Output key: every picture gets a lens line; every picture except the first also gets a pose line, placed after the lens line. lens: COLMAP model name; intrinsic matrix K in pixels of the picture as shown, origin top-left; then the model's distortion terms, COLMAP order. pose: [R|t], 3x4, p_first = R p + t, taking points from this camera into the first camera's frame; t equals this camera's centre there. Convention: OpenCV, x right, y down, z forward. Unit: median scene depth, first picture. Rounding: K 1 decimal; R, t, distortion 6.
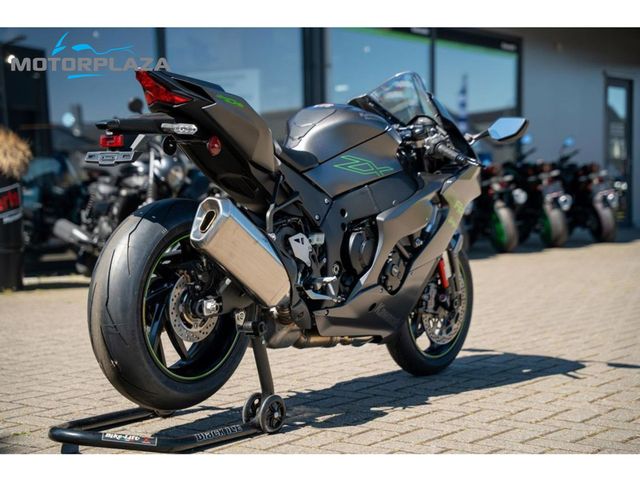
lens RADIAL K [[1283.4, 0, 321.6], [0, 1283.4, 241.1], [0, 0, 1]] dist [0.342494, 0.000000]
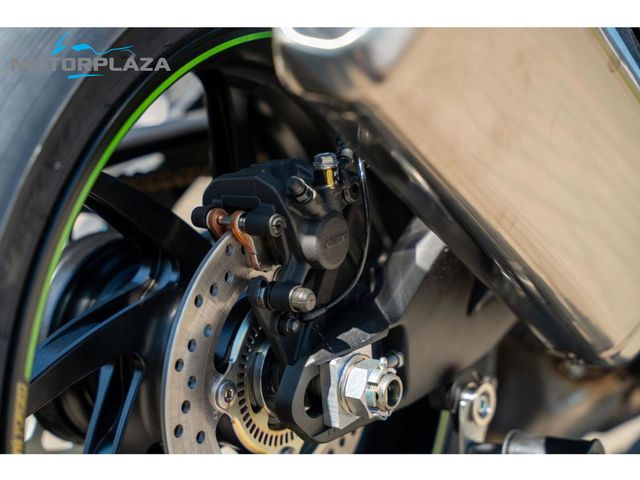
lens RADIAL K [[1283.4, 0, 321.4], [0, 1283.4, 239.4], [0, 0, 1]] dist [0.342494, 0.000000]
pose [[0.999795, -0.017414, 0.010291, -0.092735], [0.016275, 0.994651, 0.102003, 0.006382], [-0.012012, -0.101814, 0.994731, 0.782831]]
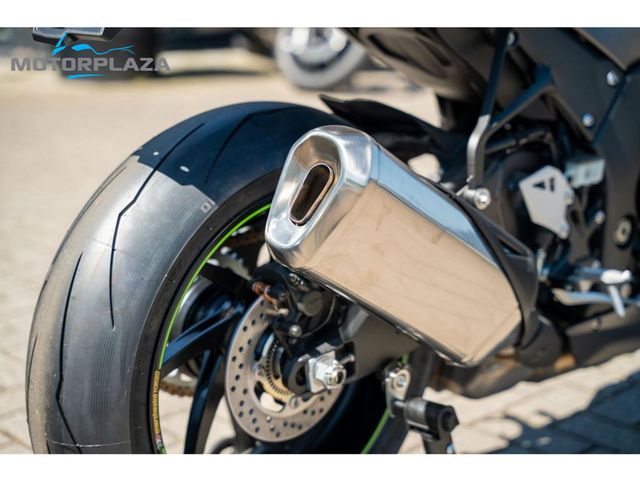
lens RADIAL K [[1263.4, 0, 316.1], [0, 1263.4, 236.2], [0, 0, 1]] dist [0.267103, 0.000000]
pose [[0.985134, 0.048034, -0.164936, -0.022822], [-0.011758, 0.976716, 0.214214, -0.079311], [0.171385, -0.209090, 0.962761, 0.600714]]
